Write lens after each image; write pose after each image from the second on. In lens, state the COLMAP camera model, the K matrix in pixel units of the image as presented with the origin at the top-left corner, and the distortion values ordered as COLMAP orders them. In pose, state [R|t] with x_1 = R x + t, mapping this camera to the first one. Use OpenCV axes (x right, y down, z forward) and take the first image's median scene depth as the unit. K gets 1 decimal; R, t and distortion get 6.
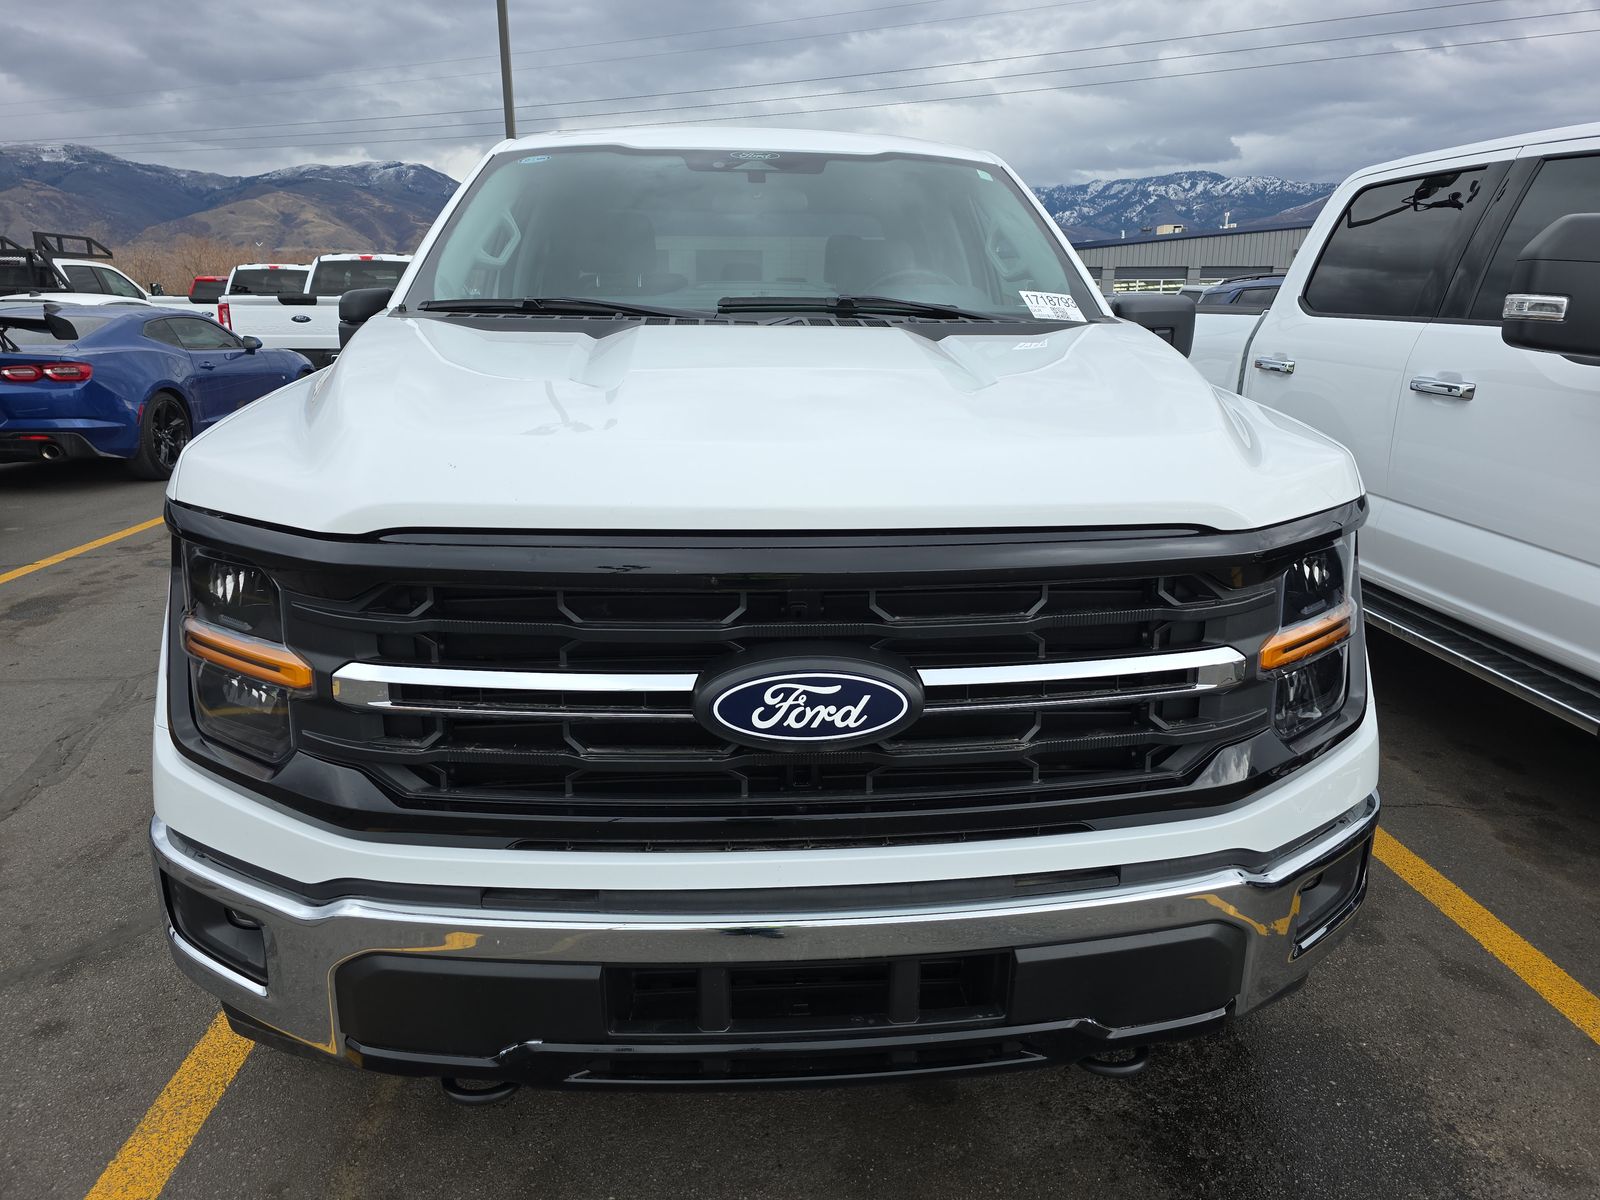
lens RADIAL K [[1102.9, 0, 801.5], [0, 1102.9, 565.8], [0, 0, 1]] dist [-0.001959, -0.002537]
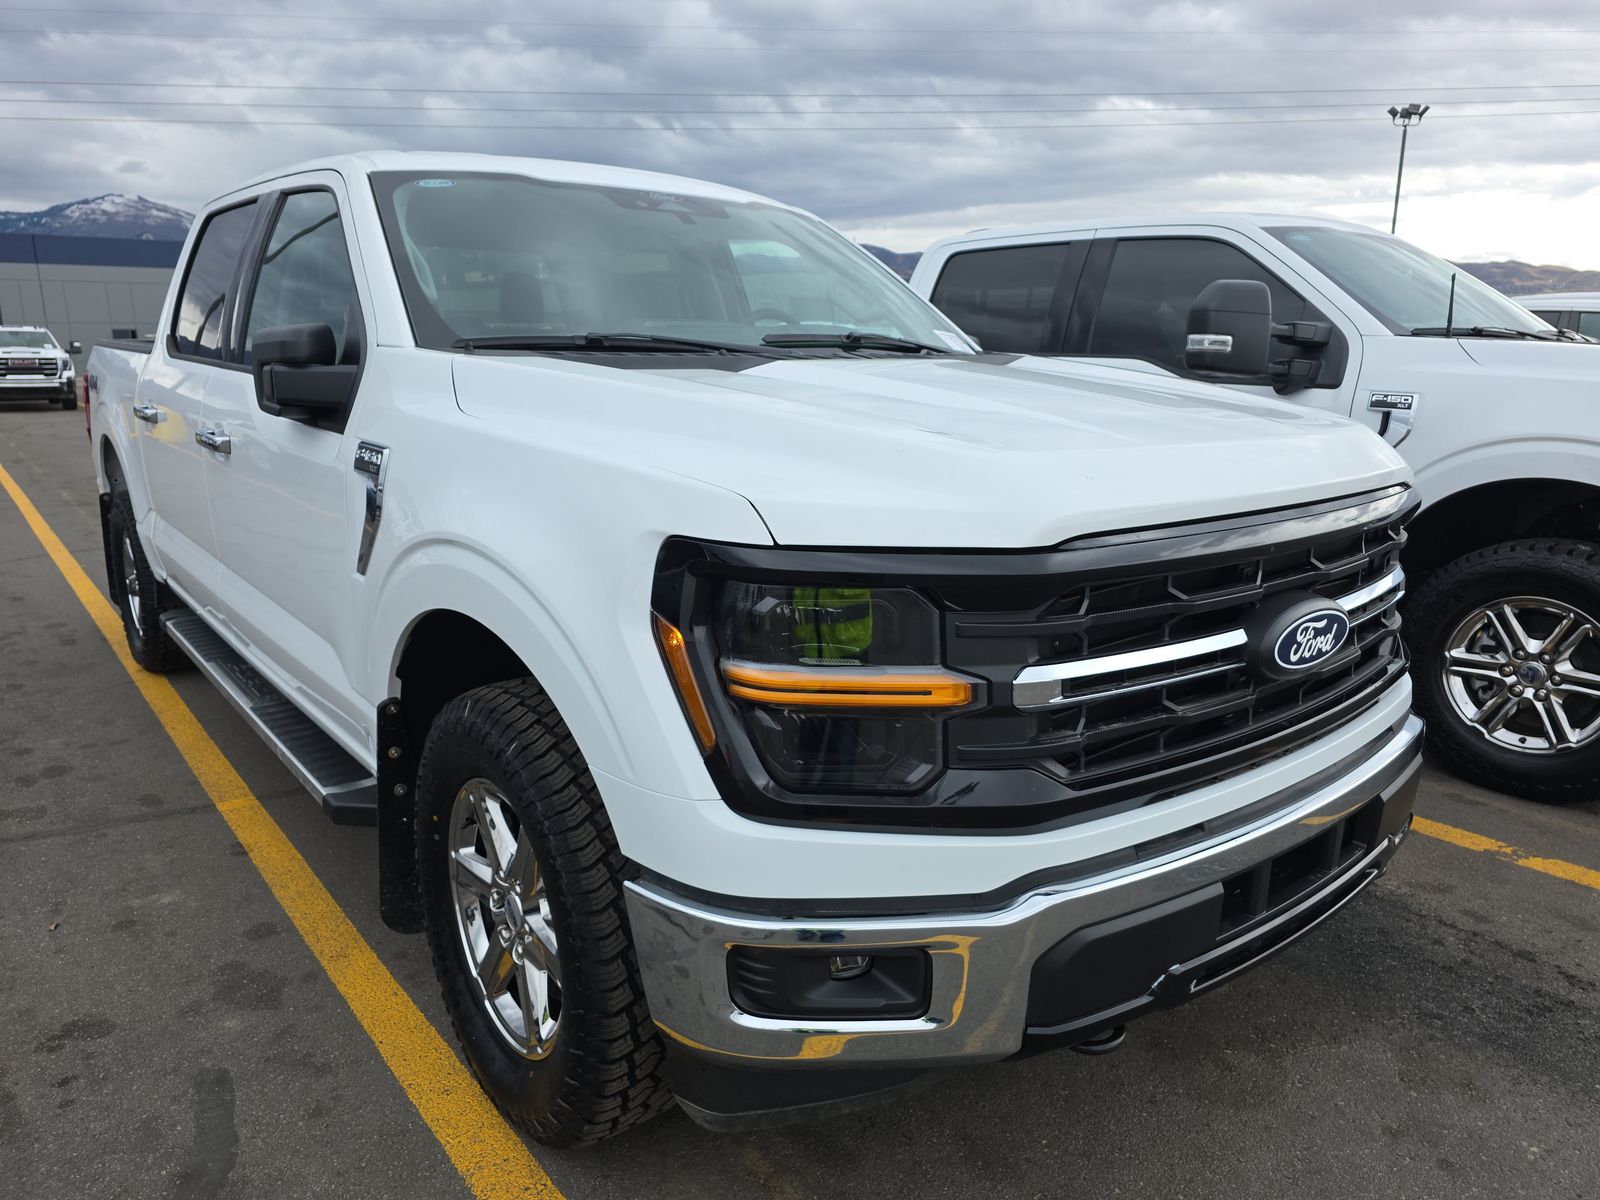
lens RADIAL K [[1060.9, 0, 800.0], [0, 1060.9, 600.0], [0, 0, 1]] dist [0.066368, -0.061199]
pose [[0.819465, -0.129757, 0.558248, -1.155776], [0.131043, 0.990652, 0.037903, -0.044727], [-0.557947, 0.042094, 0.828808, 0.270412]]
